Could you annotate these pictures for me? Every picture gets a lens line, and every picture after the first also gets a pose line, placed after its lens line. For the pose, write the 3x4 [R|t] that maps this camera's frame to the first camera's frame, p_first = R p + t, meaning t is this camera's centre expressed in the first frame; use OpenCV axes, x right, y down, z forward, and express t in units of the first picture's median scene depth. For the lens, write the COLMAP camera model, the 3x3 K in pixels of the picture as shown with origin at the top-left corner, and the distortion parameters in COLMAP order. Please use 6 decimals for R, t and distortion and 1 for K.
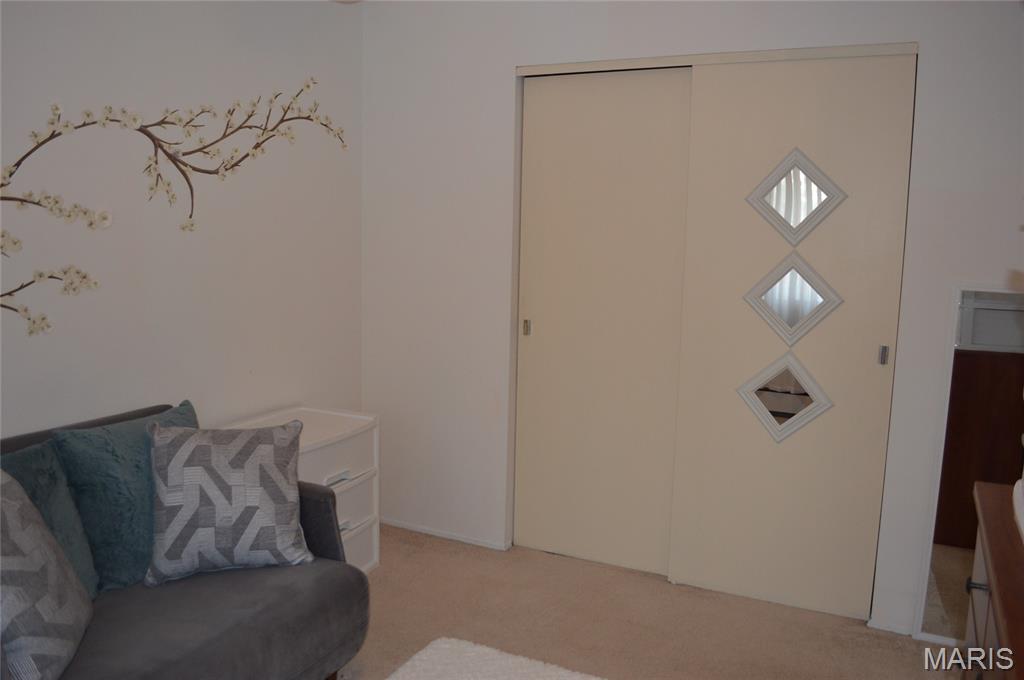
lens RADIAL K [[828.3, 0, 510.5], [0, 828.3, 336.7], [0, 0, 1]] dist [-0.074927, 0.008318]
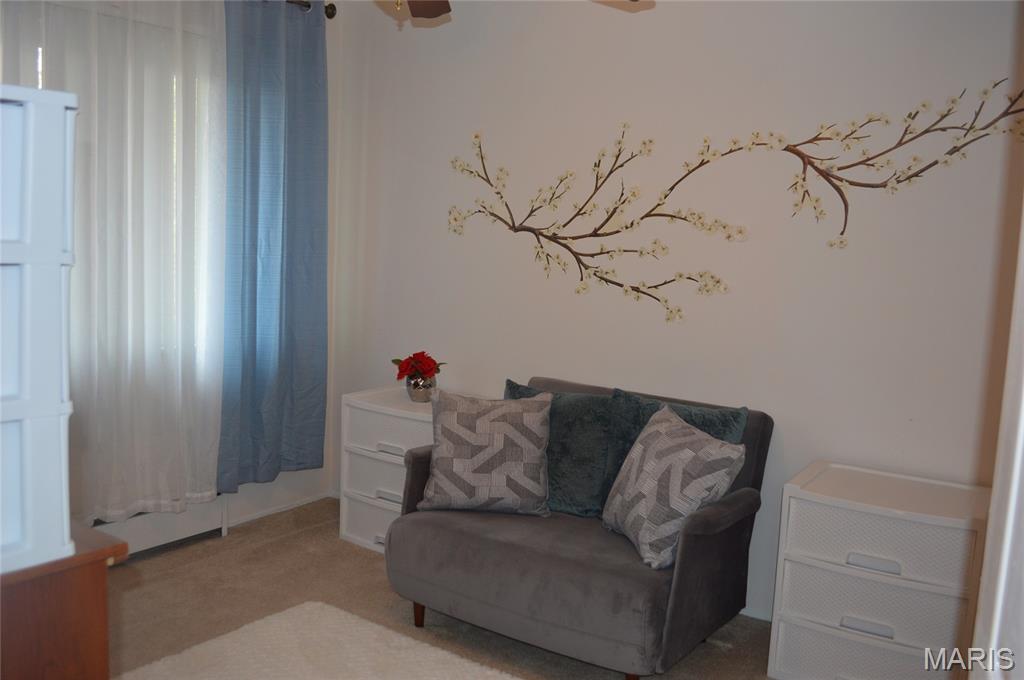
lens RADIAL K [[909.8, 0, 510.6], [0, 909.8, 341.4], [0, 0, 1]] dist [-0.071258, 0.002333]
pose [[-0.141494, 0.099343, -0.984942, 0.747508], [-0.170839, 0.977574, 0.123142, -0.091531], [0.975086, 0.185690, -0.121349, 0.814125]]
